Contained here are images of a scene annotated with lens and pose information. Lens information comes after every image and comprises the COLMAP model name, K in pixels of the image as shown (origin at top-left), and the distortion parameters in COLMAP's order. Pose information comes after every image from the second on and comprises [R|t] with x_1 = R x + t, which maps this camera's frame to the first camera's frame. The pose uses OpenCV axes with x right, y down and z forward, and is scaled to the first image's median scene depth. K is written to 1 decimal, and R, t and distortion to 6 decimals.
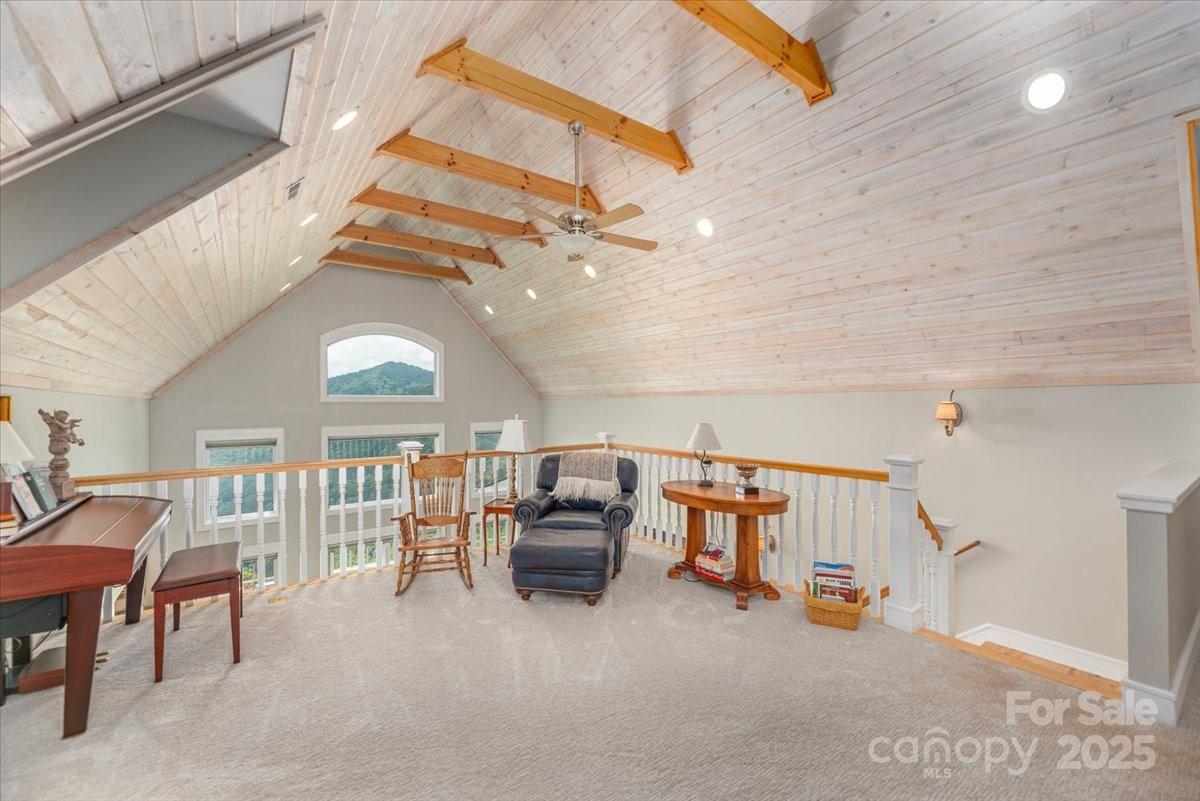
lens RADIAL K [[493.7, 0, 602.5], [0, 493.7, 405.7], [0, 0, 1]] dist [-0.001527, -0.000012]
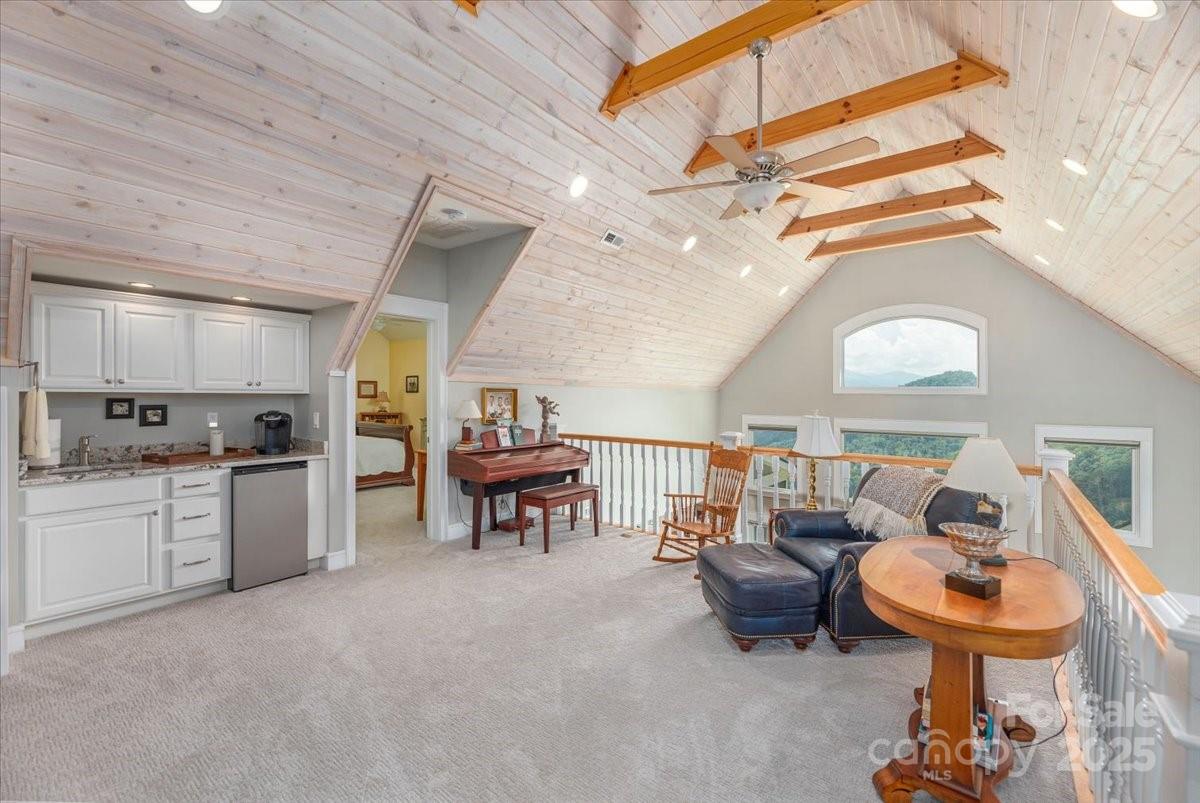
lens RADIAL K [[500.5, 0, 581.5], [0, 500.5, 395.6], [0, 0, 1]] dist [0.000261, 0.000058]
pose [[0.248652, 0.008041, -0.968560, 0.681952], [-0.013039, 0.999903, 0.004954, -0.004019], [0.968505, 0.011398, 0.248732, 0.547040]]
